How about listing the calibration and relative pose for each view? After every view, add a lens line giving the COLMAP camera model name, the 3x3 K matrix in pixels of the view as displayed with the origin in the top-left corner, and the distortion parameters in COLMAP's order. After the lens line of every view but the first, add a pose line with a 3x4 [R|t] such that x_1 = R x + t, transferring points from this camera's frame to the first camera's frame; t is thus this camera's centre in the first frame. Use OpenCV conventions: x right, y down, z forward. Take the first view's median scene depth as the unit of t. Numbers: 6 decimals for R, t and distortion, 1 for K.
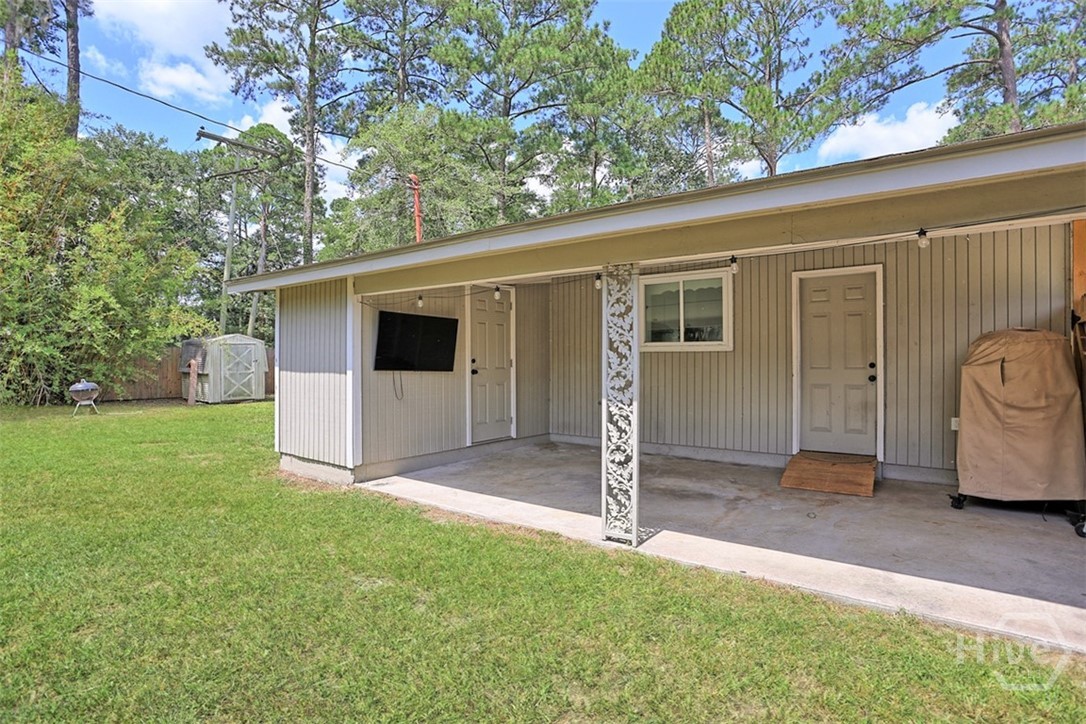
lens RADIAL K [[530.6, 0, 539.7], [0, 530.6, 357.6], [0, 0, 1]] dist [-0.037930, 0.000184]
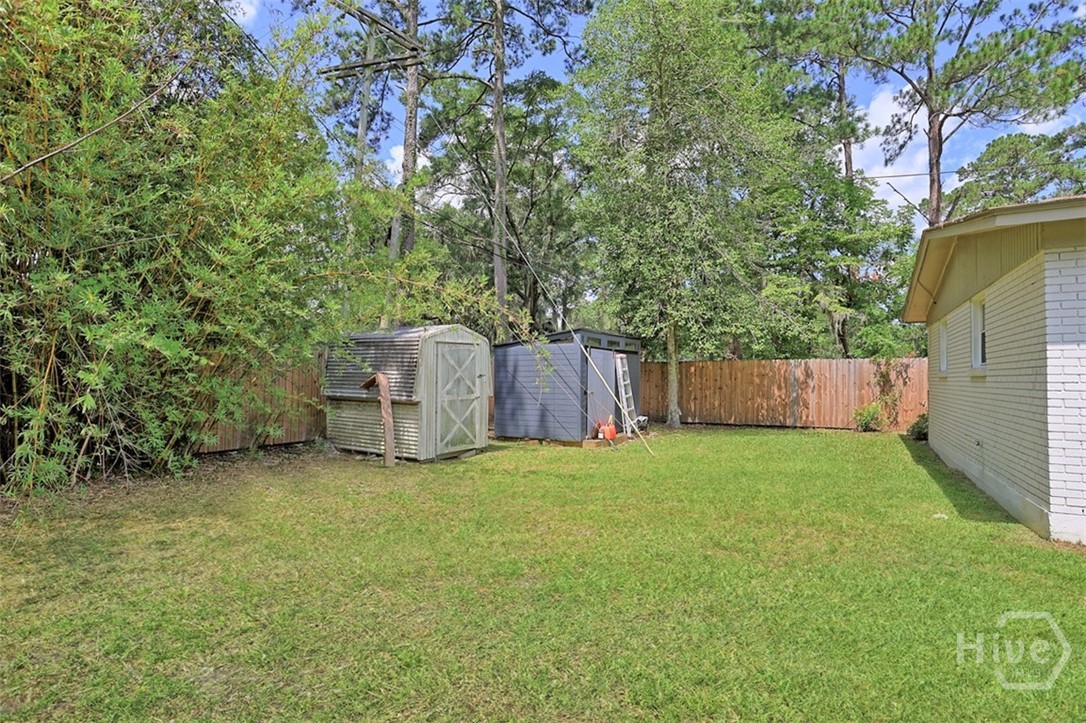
lens RADIAL K [[516.7, 0, 541.0], [0, 516.7, 403.0], [0, 0, 1]] dist [-0.035736, 0.000232]
pose [[0.999423, 0.007653, 0.033089, -0.503165], [-0.009770, 0.997882, 0.064310, -0.000365], [-0.032526, -0.064596, 0.997381, 0.484482]]
